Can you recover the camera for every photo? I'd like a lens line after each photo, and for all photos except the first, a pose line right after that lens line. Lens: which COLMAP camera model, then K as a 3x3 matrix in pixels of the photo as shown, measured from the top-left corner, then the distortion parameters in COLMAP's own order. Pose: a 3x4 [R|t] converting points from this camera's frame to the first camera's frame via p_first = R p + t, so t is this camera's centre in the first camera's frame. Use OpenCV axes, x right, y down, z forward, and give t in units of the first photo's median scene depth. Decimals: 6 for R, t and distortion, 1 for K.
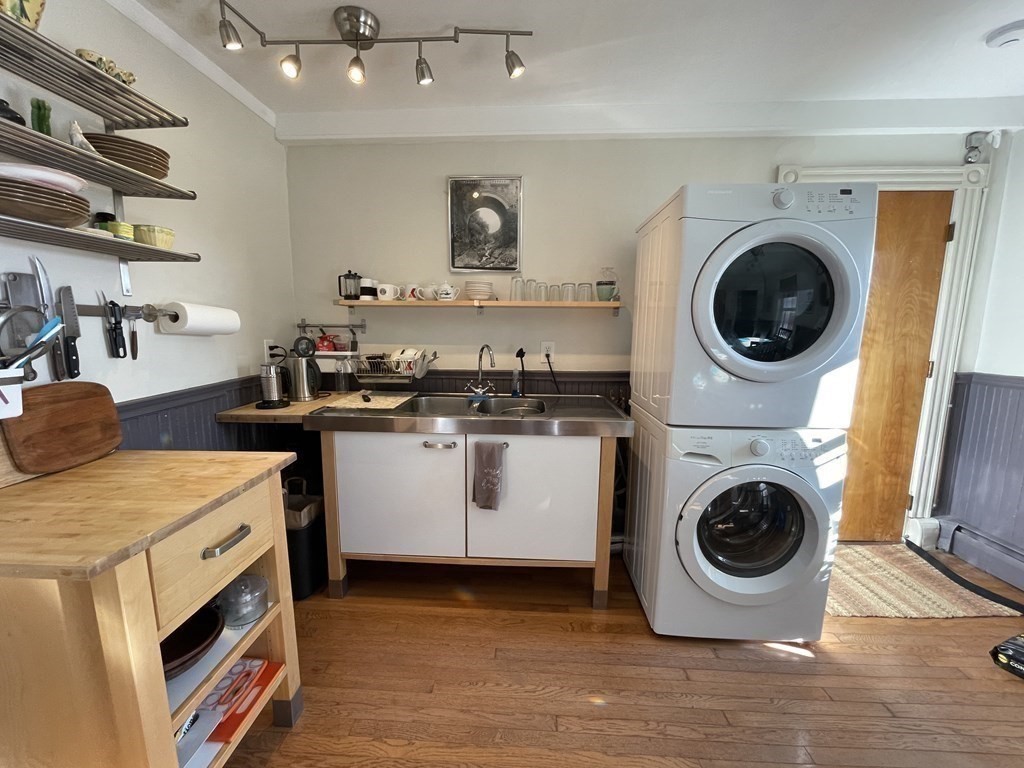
lens RADIAL K [[416.3, 0, 508.2], [0, 416.3, 388.4], [0, 0, 1]] dist [-0.002718, 0.000199]
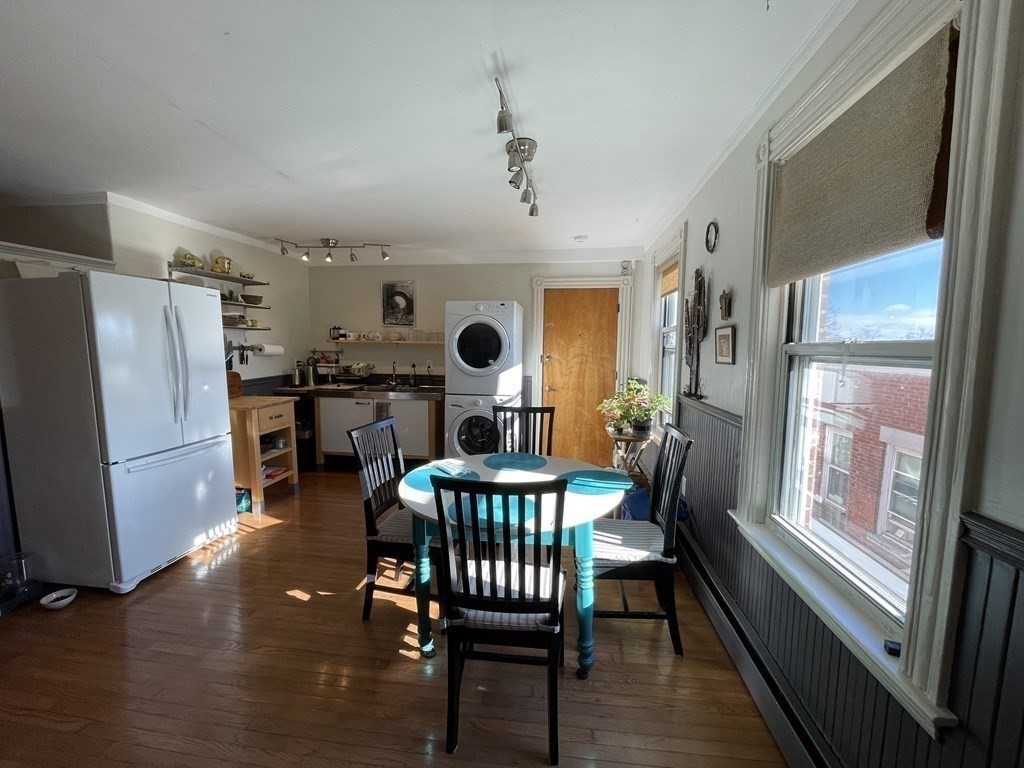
lens RADIAL K [[416.3, 0, 508.2], [0, 416.3, 388.4], [0, 0, 1]] dist [-0.002718, 0.000199]
pose [[0.996128, 0.013621, -0.086852, 0.723612], [-0.017697, 0.998769, -0.046337, 0.123087], [0.086114, 0.047694, 0.995143, -1.072336]]
